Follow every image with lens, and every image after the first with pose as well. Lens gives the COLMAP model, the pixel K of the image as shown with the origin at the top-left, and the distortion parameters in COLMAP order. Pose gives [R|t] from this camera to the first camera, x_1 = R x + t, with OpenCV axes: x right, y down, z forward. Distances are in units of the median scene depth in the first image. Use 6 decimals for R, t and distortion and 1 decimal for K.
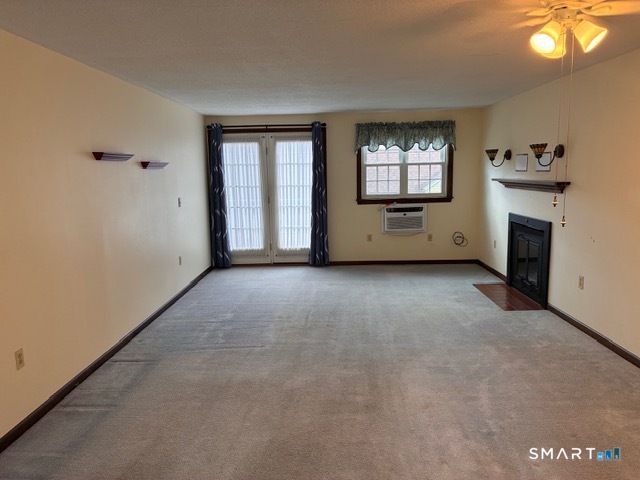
lens RADIAL K [[480.4, 0, 320.0], [0, 480.4, 240.0], [0, 0, 1]] dist [0.011545, -0.005639]
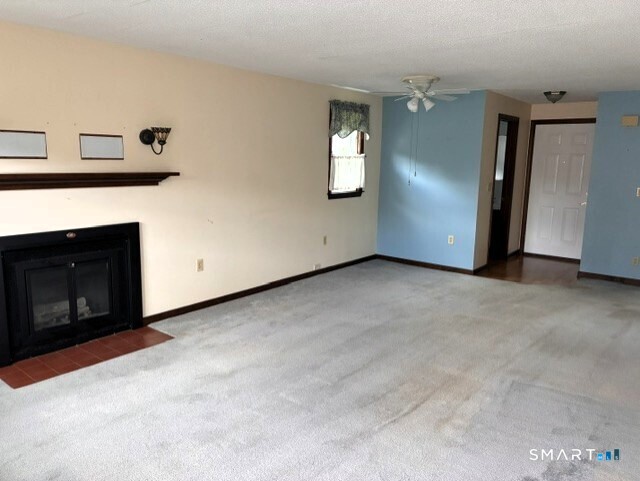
lens RADIAL K [[480.4, 0, 320.0], [0, 480.4, 240.5], [0, 0, 1]] dist [0.011545, -0.005639]
pose [[-0.790304, -0.097911, 0.604842, -0.182725], [0.085109, 0.960038, 0.266616, -0.135580], [-0.606775, 0.262186, -0.750388, 0.970974]]
